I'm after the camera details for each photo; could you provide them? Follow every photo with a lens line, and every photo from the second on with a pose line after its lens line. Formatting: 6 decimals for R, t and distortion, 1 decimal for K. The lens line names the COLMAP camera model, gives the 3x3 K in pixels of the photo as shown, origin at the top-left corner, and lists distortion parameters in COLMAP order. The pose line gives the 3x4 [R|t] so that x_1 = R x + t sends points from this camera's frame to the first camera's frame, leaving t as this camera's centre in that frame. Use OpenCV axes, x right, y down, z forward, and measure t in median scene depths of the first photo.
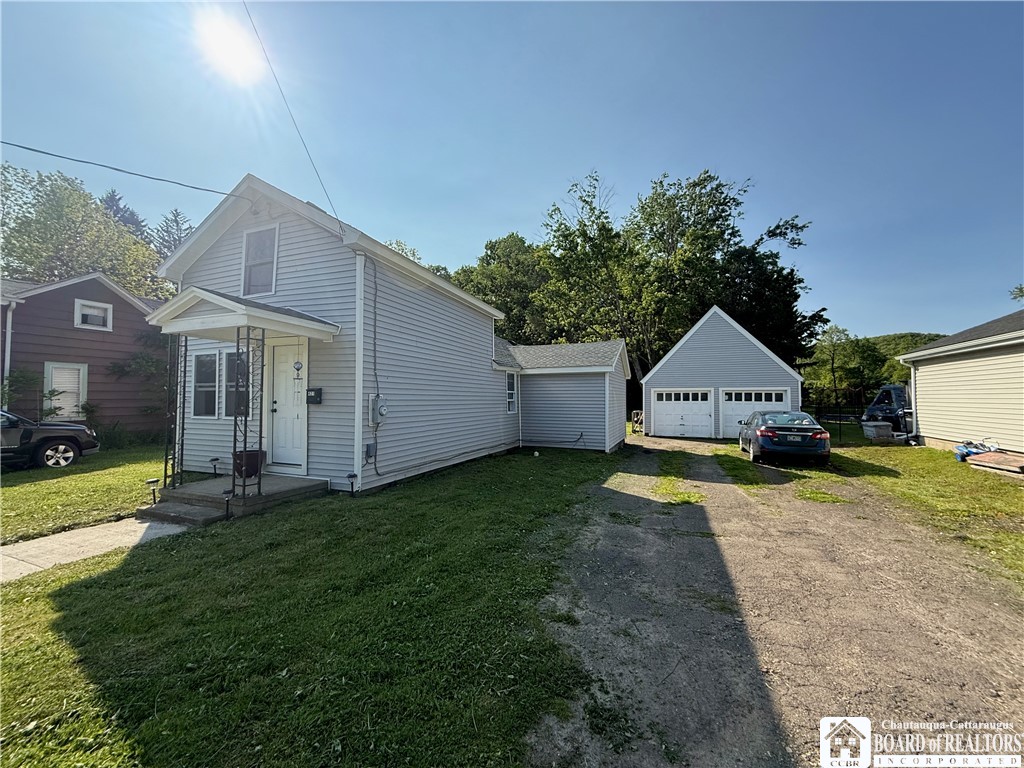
lens RADIAL K [[406.9, 0, 510.0], [0, 406.9, 384.6], [0, 0, 1]] dist [0.000278, -0.000456]
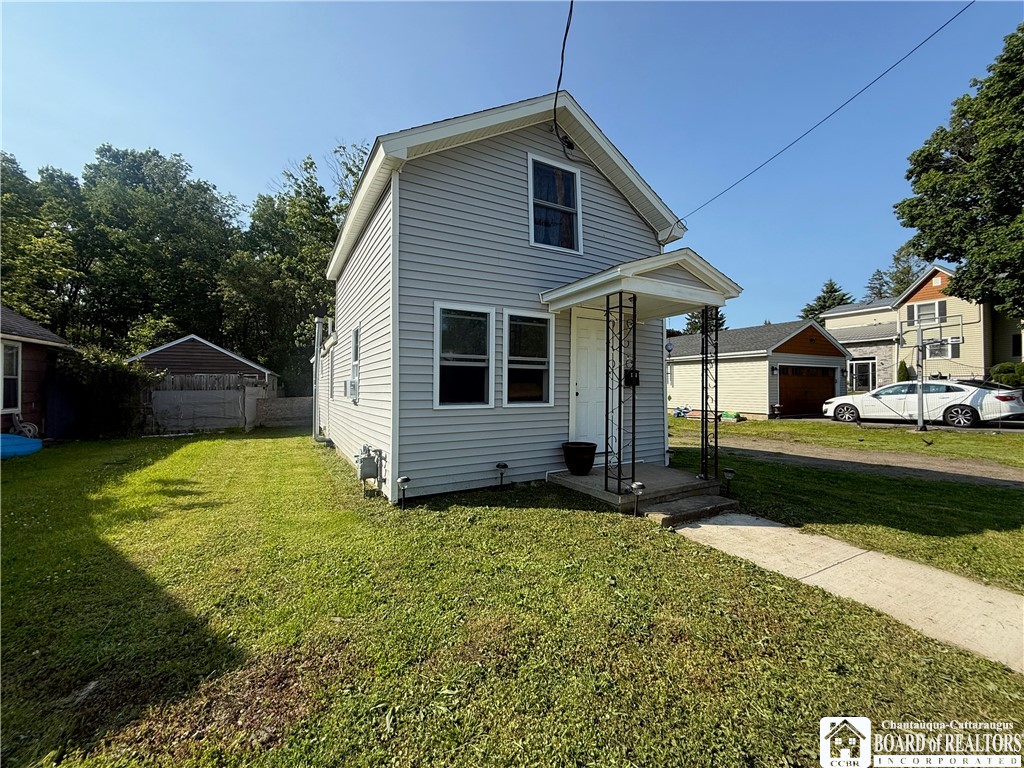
lens RADIAL K [[406.9, 0, 510.0], [0, 406.9, 384.6], [0, 0, 1]] dist [0.000278, -0.000456]
pose [[0.625677, 0.004956, 0.780066, -1.240843], [-0.028567, 0.999455, 0.016563, 0.032287], [-0.779559, -0.032647, 0.625478, 0.545478]]
